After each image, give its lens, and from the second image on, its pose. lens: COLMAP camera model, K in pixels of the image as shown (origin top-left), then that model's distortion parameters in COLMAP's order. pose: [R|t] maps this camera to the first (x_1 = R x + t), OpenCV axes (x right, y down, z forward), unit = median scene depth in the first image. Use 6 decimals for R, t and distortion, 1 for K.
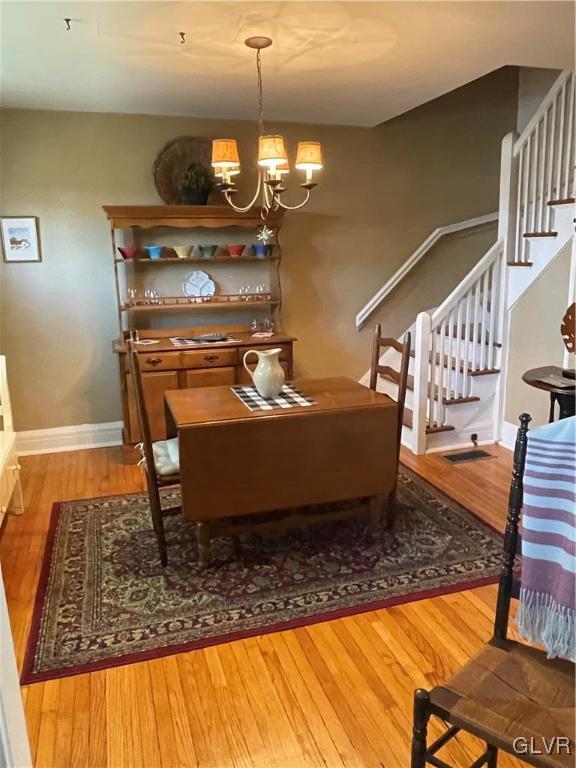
lens RADIAL K [[584.2, 0, 285.6], [0, 584.2, 386.6], [0, 0, 1]] dist [0.080870, -0.115271]
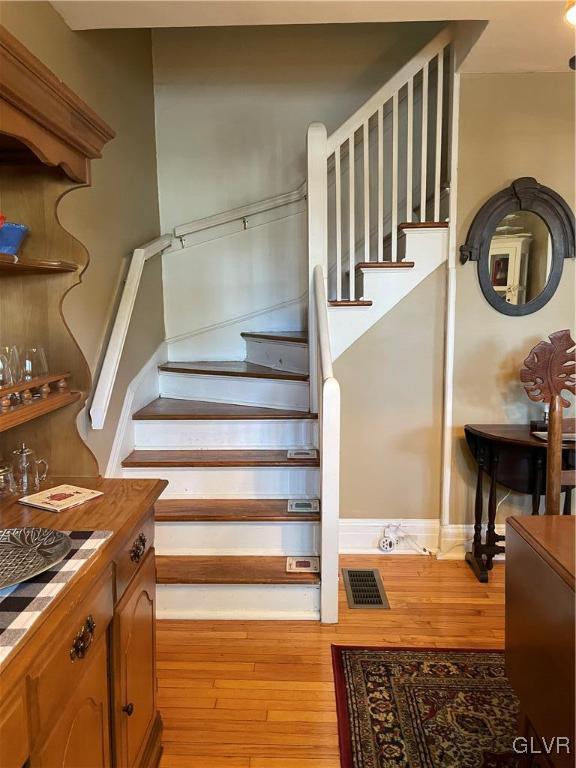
lens RADIAL K [[583.7, 0, 290.6], [0, 583.7, 384.3], [0, 0, 1]] dist [-0.001016, -0.000485]
pose [[0.297093, -0.100229, 0.949574, -0.400679], [0.212866, 0.976401, 0.036461, -0.184422], [-0.930819, 0.191299, 0.311417, 1.059582]]
